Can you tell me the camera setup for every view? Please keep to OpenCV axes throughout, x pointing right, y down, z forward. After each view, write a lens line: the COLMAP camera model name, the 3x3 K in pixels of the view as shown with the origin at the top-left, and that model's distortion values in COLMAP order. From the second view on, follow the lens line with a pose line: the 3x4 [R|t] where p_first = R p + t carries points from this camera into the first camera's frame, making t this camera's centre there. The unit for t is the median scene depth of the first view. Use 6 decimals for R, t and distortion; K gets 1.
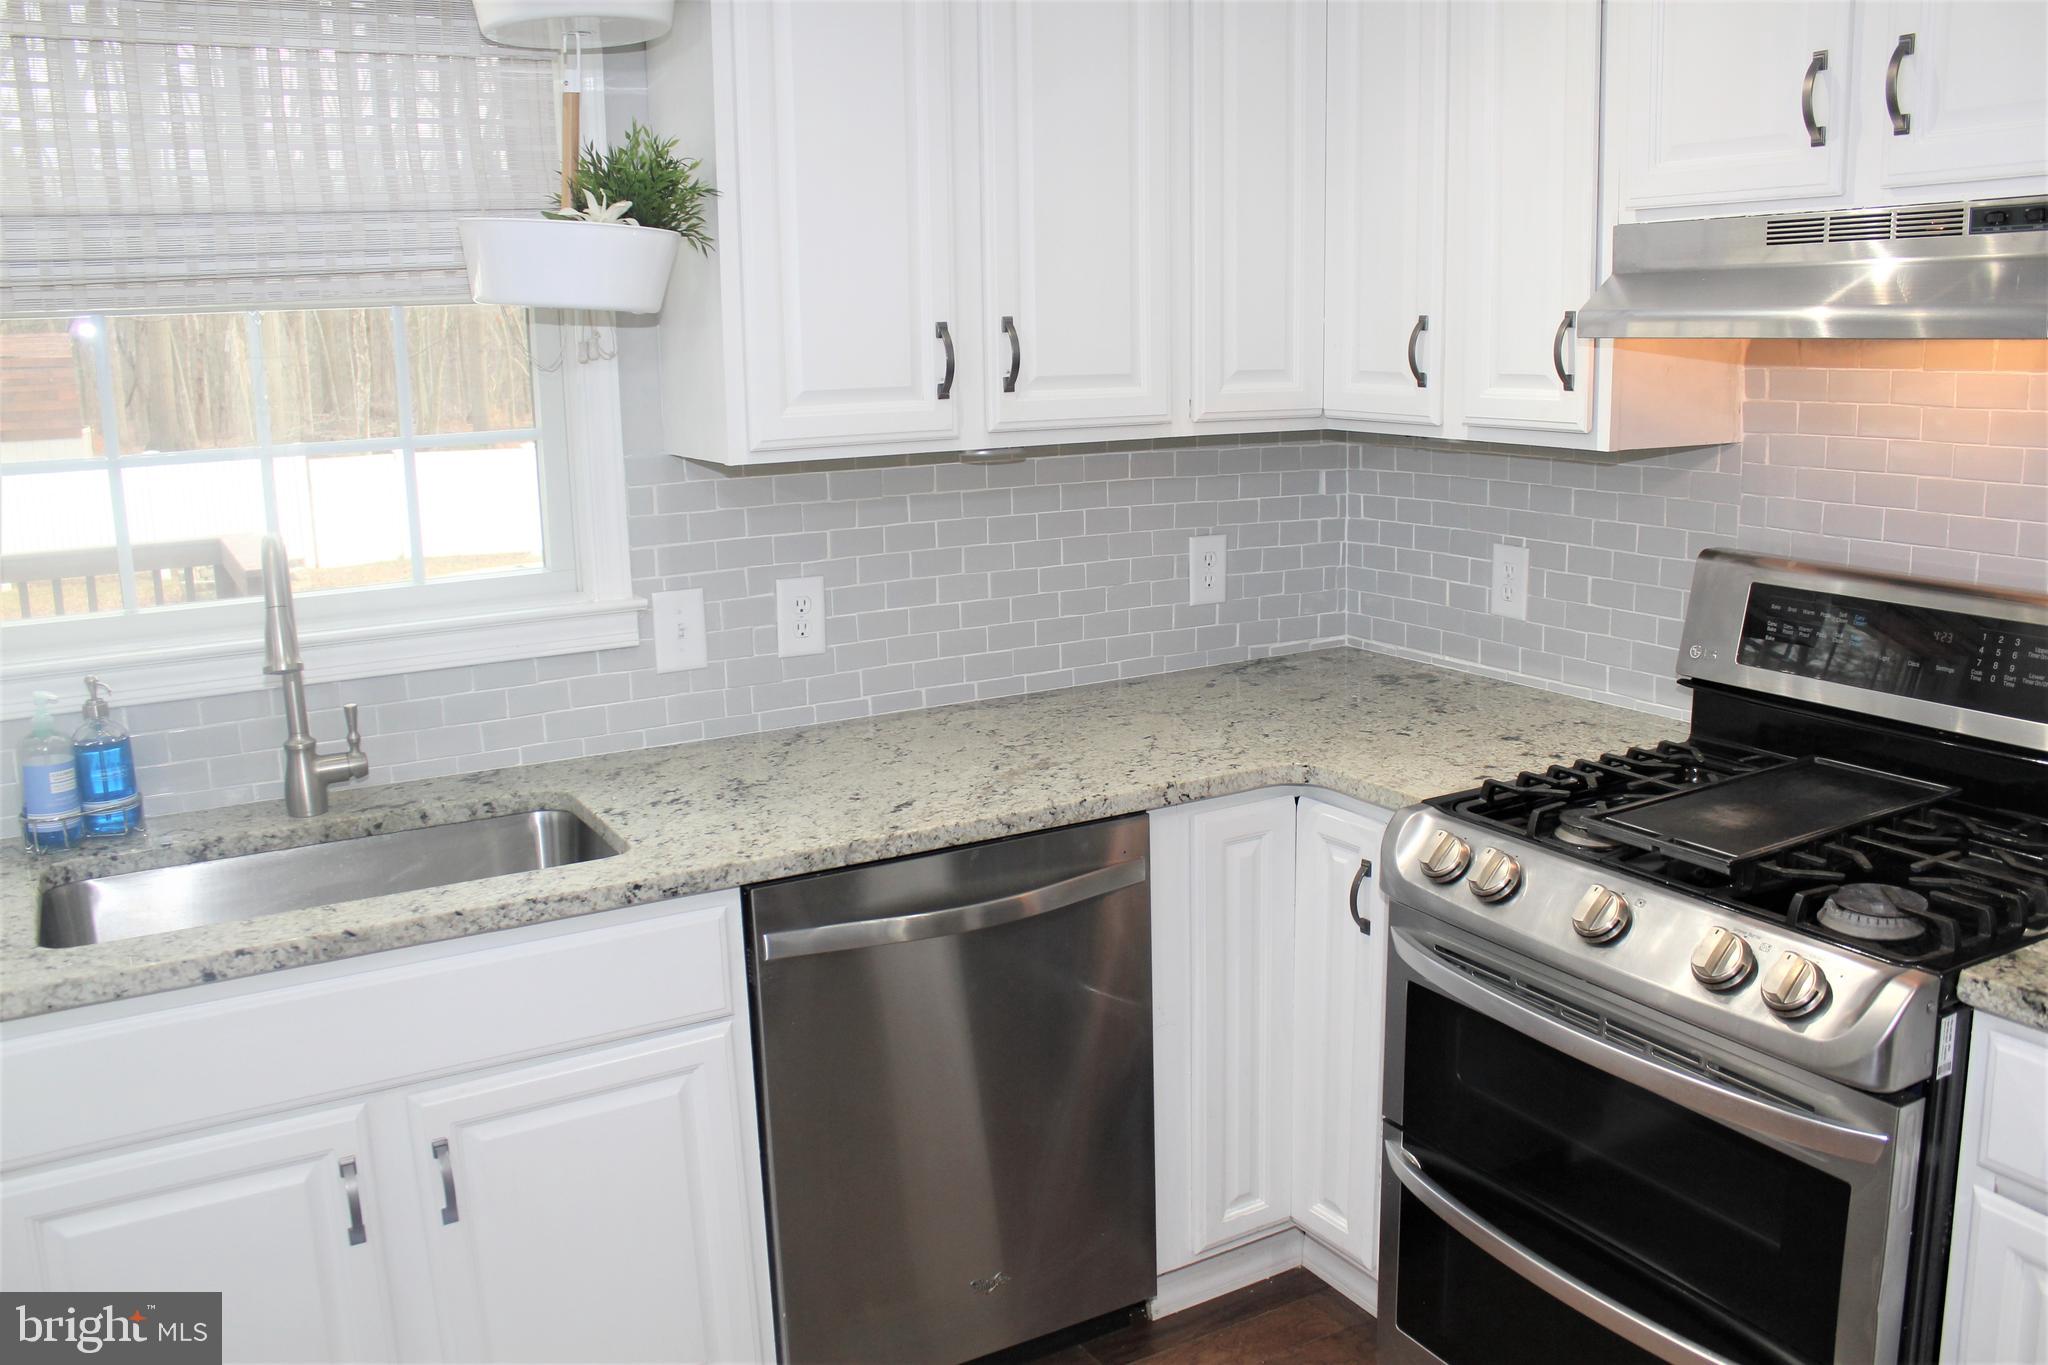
lens RADIAL K [[1709.7, 0, 1016.4], [0, 1709.7, 666.3], [0, 0, 1]] dist [-0.129203, 0.091116]
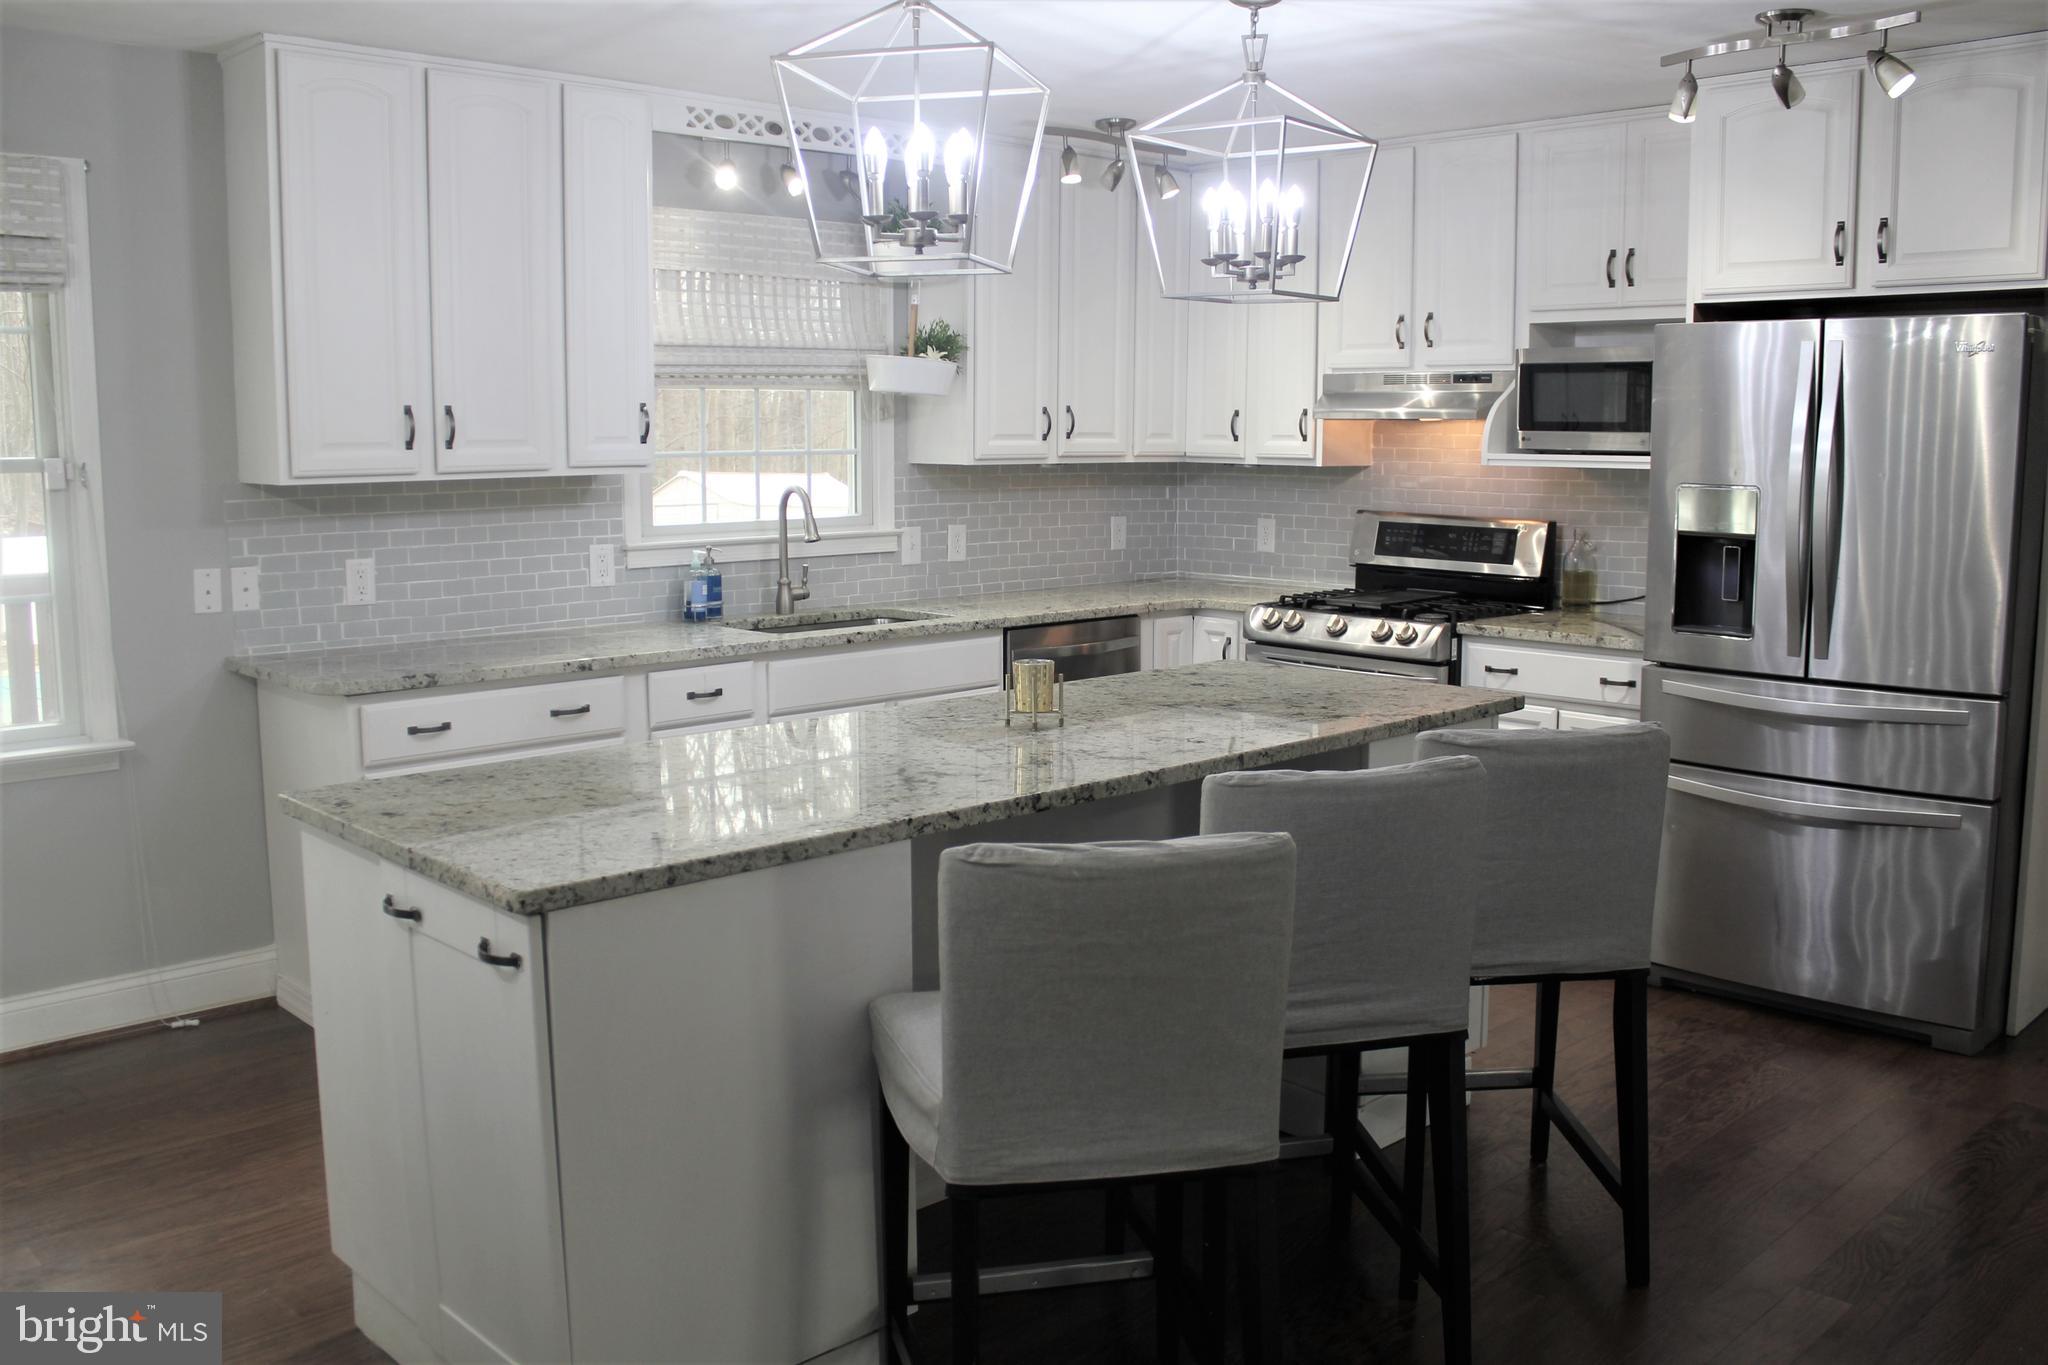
lens RADIAL K [[1709.7, 0, 1023.3], [0, 1709.7, 662.1], [0, 0, 1]] dist [-0.129203, 0.091116]
pose [[0.971921, -0.005812, 0.235236, -0.640691], [0.020676, 0.997938, -0.060770, 0.292398], [-0.234397, 0.063927, 0.970037, -1.253075]]
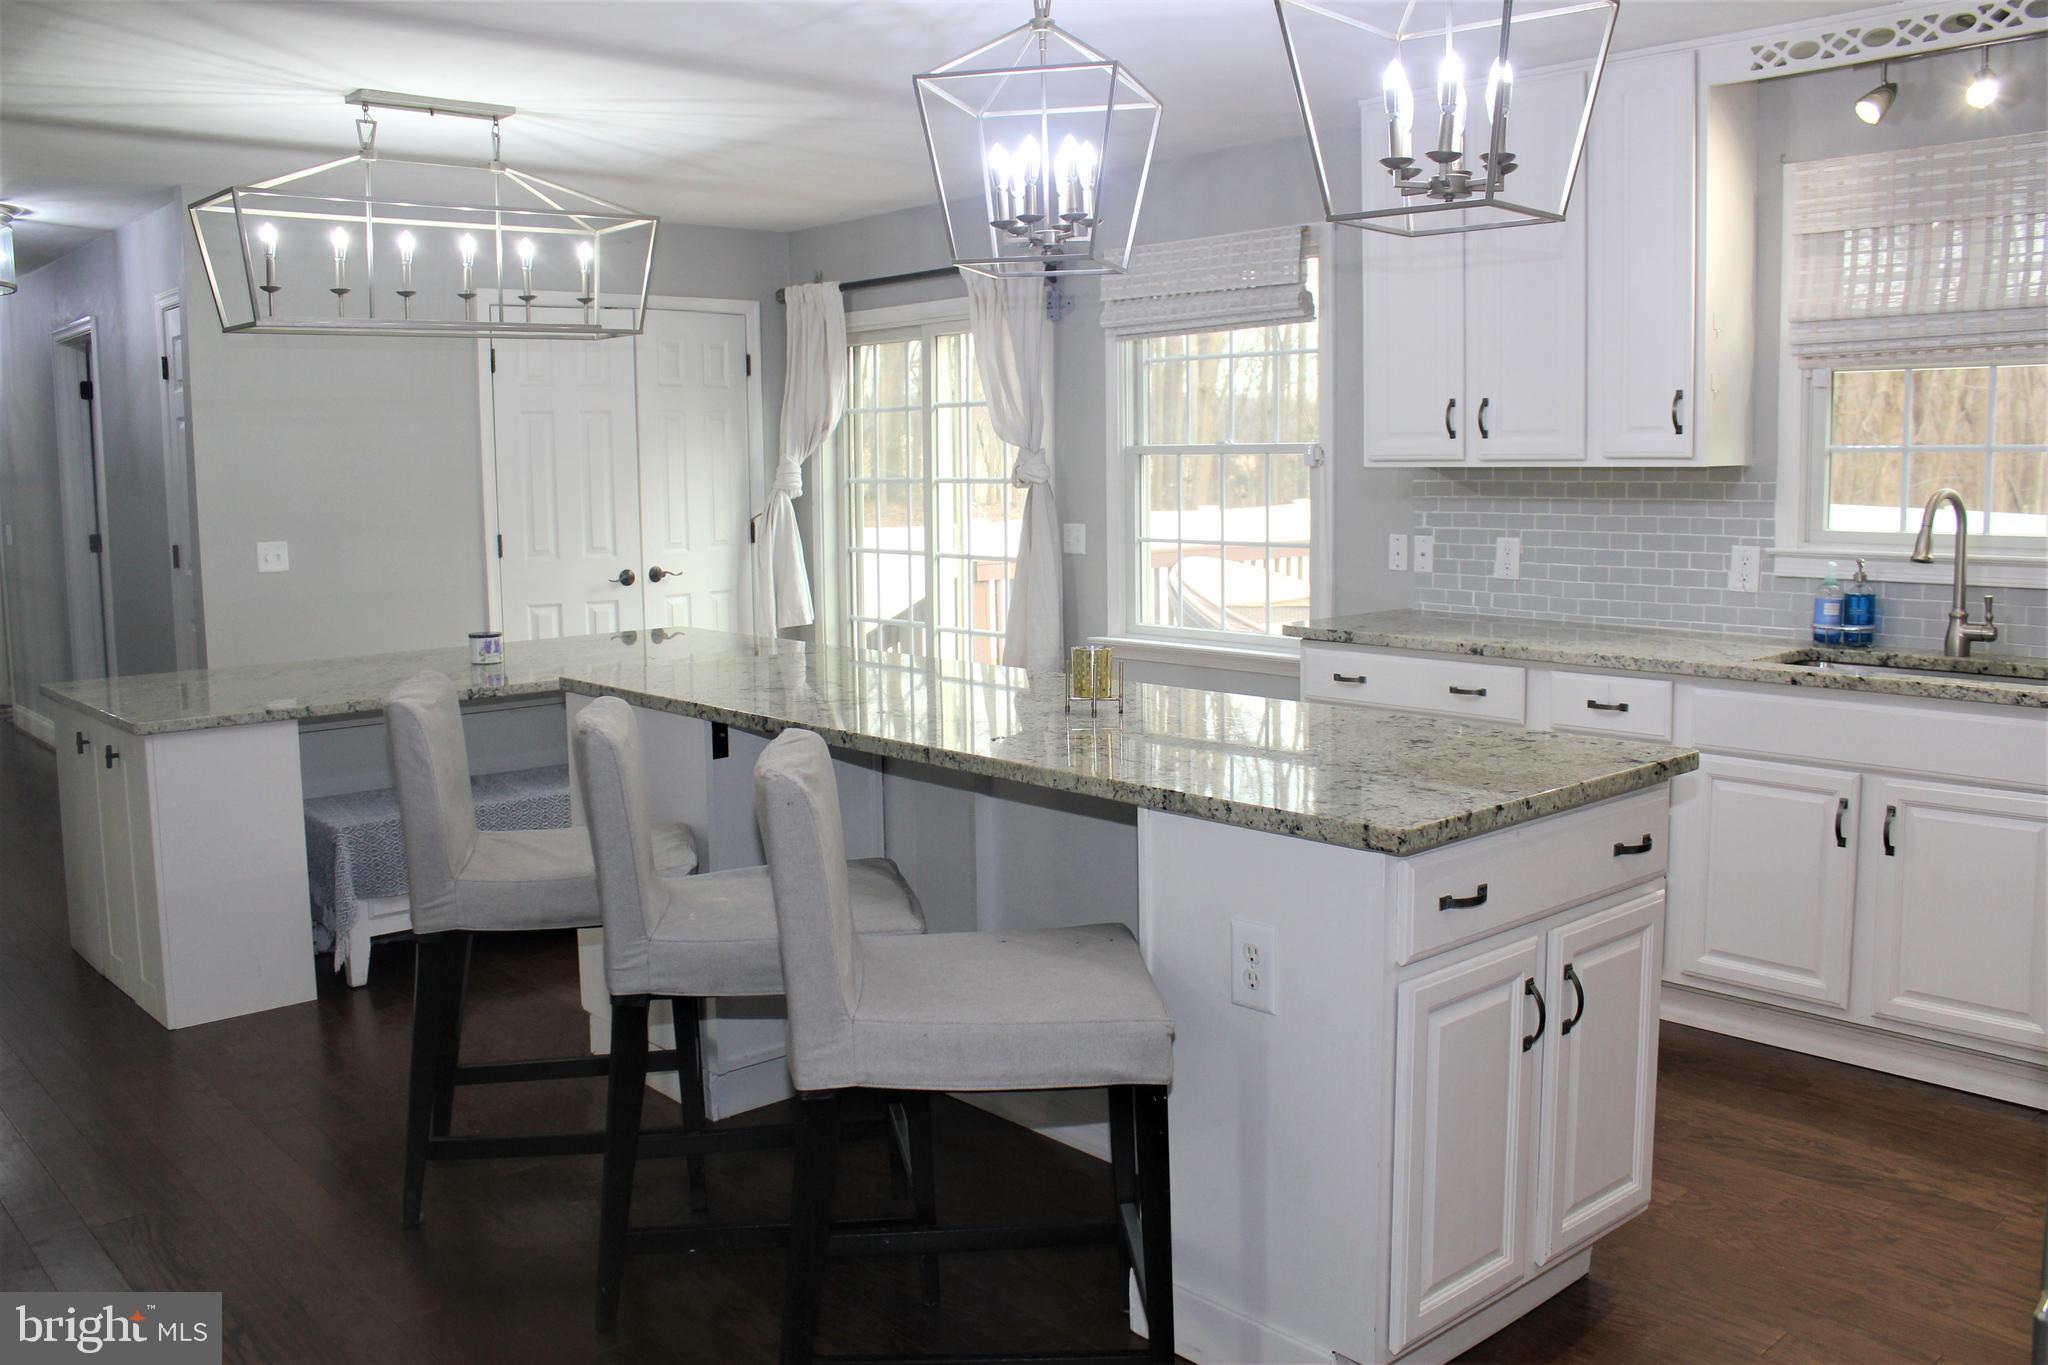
lens RADIAL K [[1709.7, 0, 1011.4], [0, 1709.7, 688.0], [0, 0, 1]] dist [-0.129203, 0.091116]
pose [[0.227430, 0.158272, -0.960846, 0.987332], [-0.177845, 0.976859, 0.118815, 0.090103], [0.957417, 0.143860, 0.250315, -0.352428]]
